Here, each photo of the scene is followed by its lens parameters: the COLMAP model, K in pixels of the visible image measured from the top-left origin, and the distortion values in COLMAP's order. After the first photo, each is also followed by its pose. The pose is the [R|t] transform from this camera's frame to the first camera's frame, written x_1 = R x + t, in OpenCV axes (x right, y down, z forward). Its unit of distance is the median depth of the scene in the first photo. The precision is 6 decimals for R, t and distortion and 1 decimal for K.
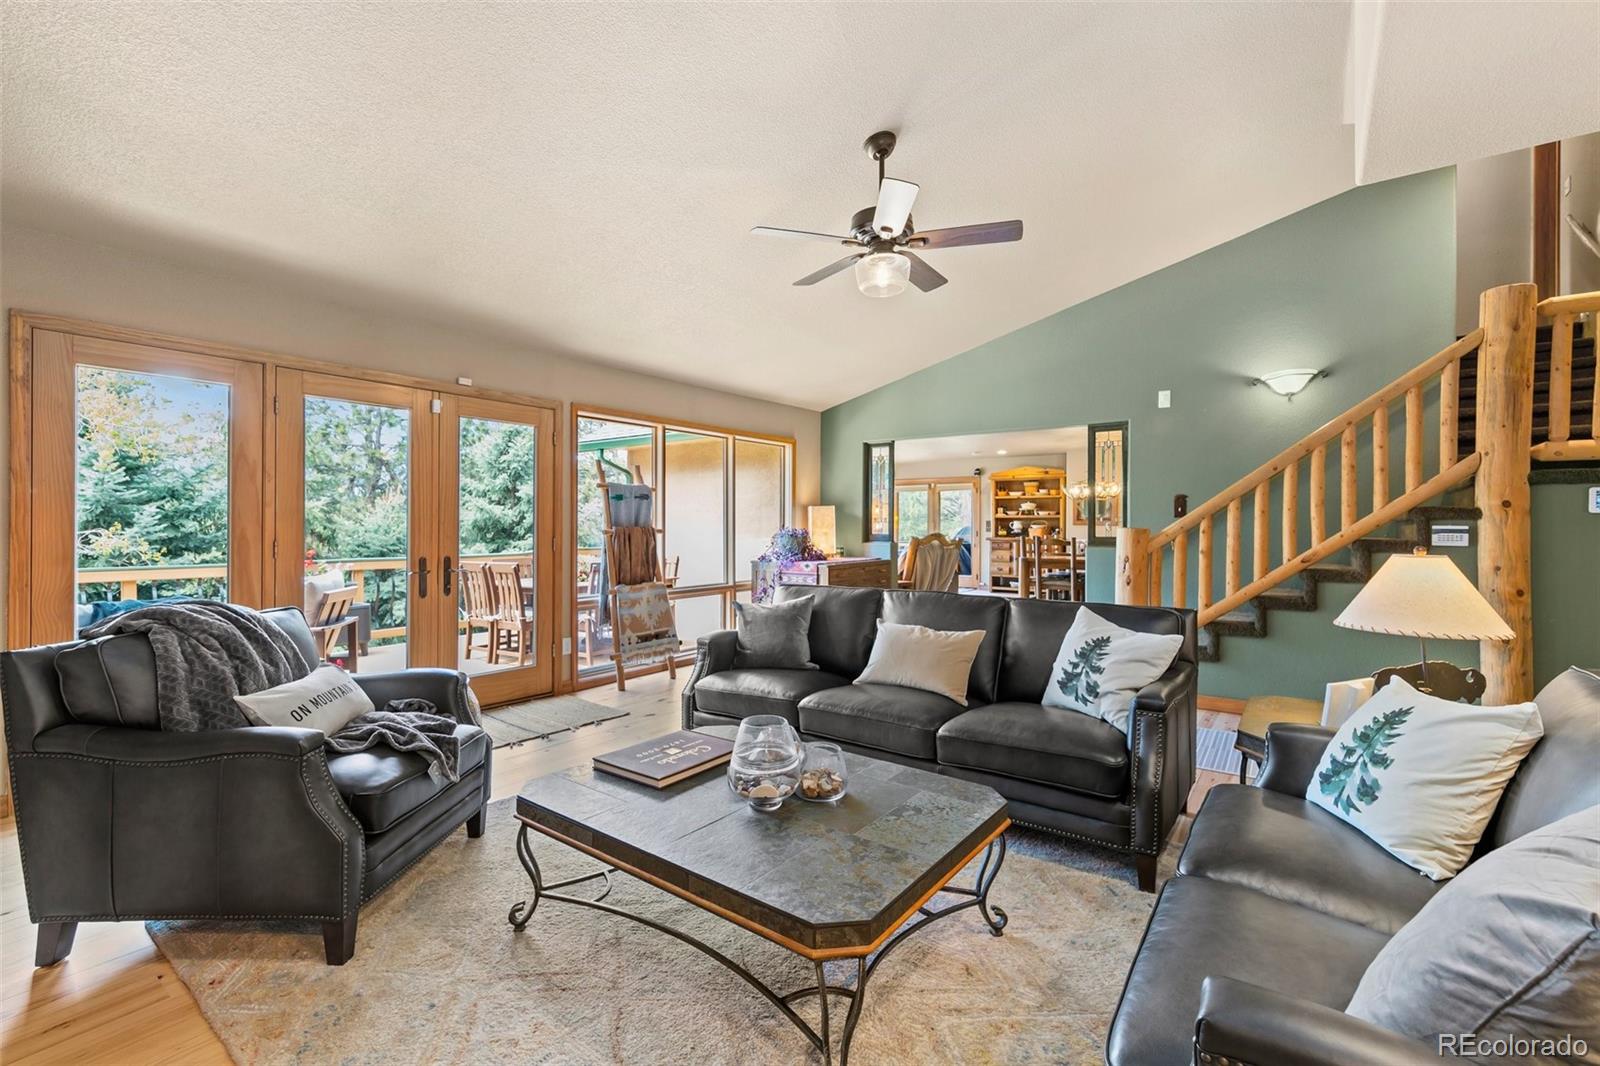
lens RADIAL K [[697.3, 0, 795.5], [0, 697.3, 528.4], [0, 0, 1]] dist [-0.000766, -0.000016]
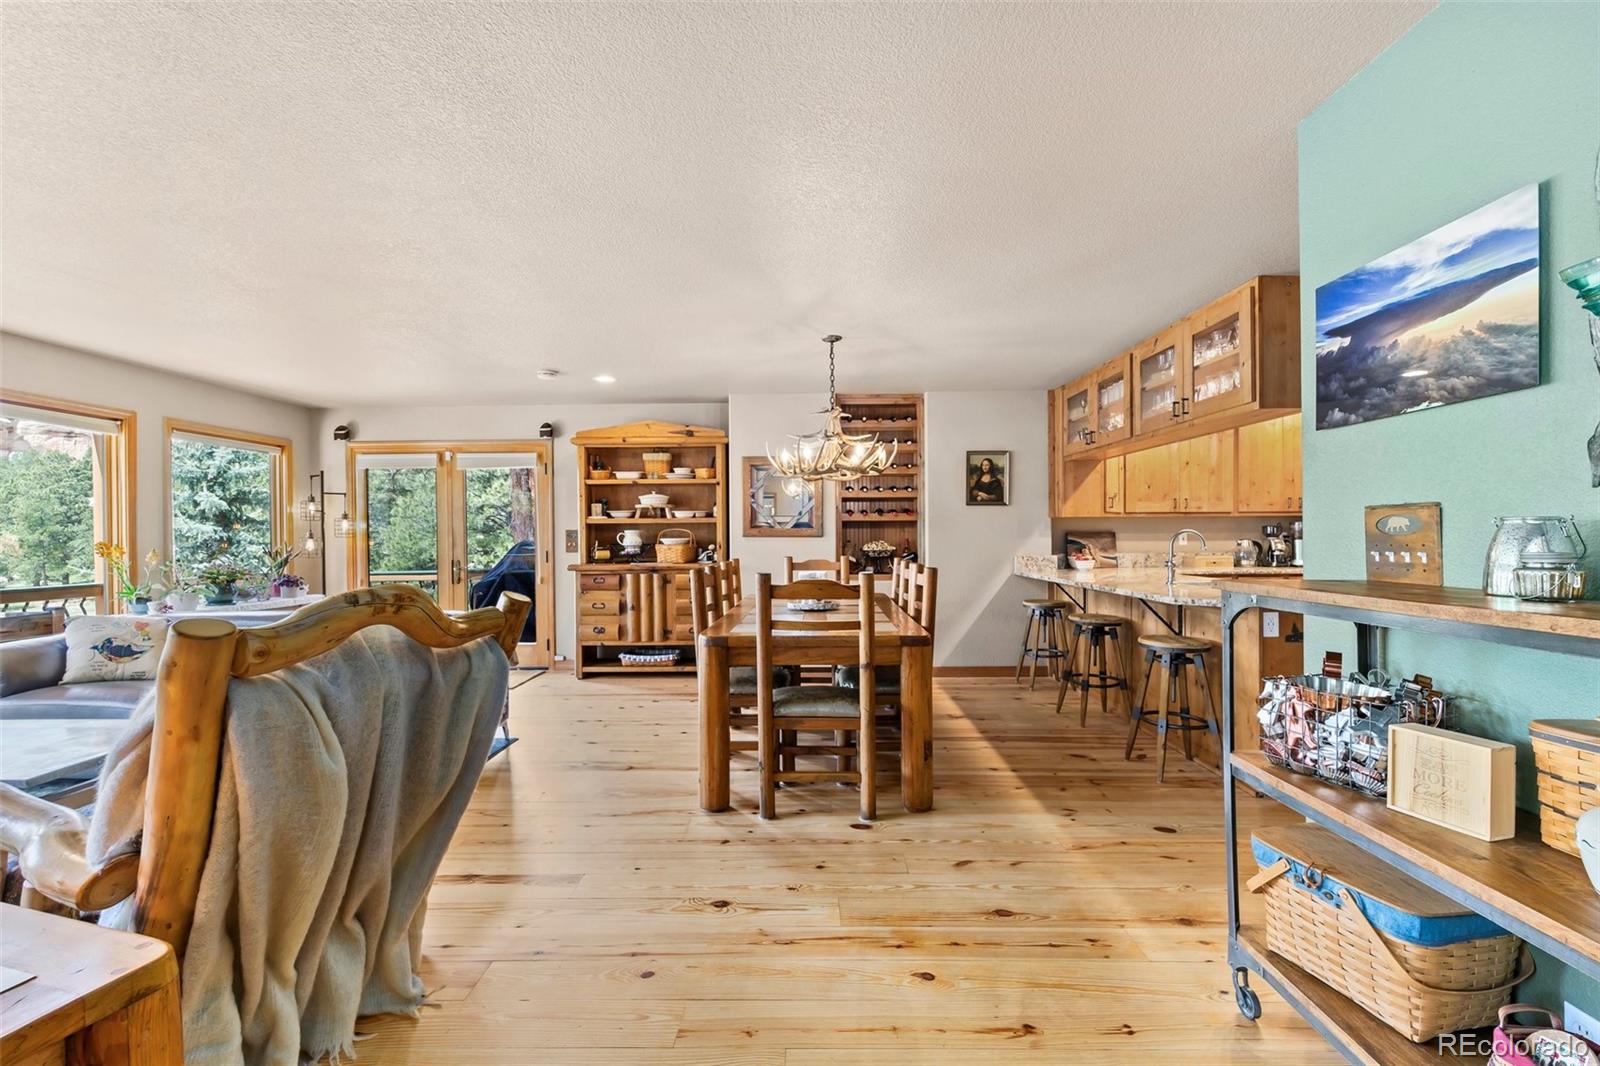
lens RADIAL K [[697.3, 0, 795.3], [0, 697.3, 539.2], [0, 0, 1]] dist [-0.000766, -0.000016]
pose [[0.813098, -0.013774, 0.581963, 0.124137], [0.015984, 0.999871, 0.001333, -0.002944], [-0.581907, 0.008218, 0.813214, 0.529581]]
